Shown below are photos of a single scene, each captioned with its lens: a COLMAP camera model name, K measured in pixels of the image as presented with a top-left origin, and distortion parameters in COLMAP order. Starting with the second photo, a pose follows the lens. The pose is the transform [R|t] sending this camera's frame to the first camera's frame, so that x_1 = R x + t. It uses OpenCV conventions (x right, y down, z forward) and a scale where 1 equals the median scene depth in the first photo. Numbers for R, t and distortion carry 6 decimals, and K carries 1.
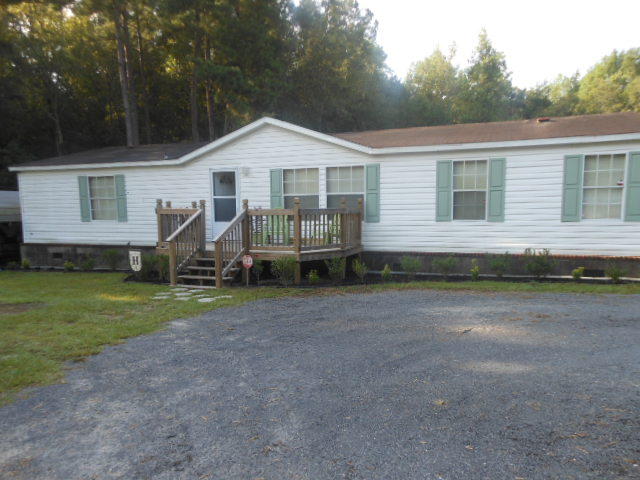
lens RADIAL K [[478.8, 0, 331.3], [0, 478.8, 262.2], [0, 0, 1]] dist [0.023461, 0.002266]
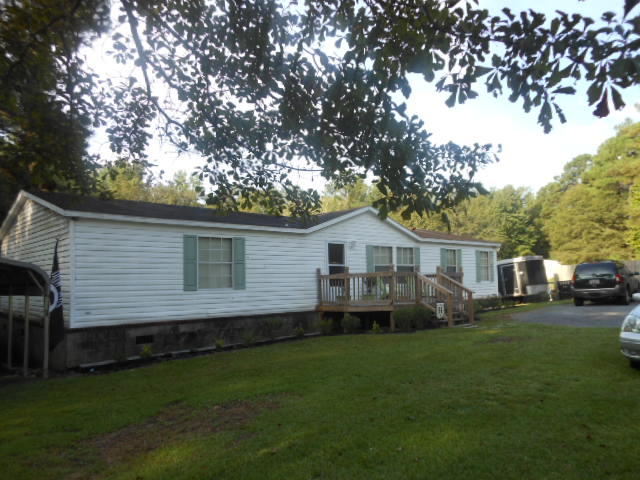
lens RADIAL K [[478.8, 0, 331.3], [0, 478.8, 262.2], [0, 0, 1]] dist [0.023461, 0.002266]
pose [[0.459559, 0.030594, 0.887620, -1.145187], [0.103135, 0.990807, -0.087548, -0.038592], [-0.882139, 0.131779, 0.452179, 0.439673]]
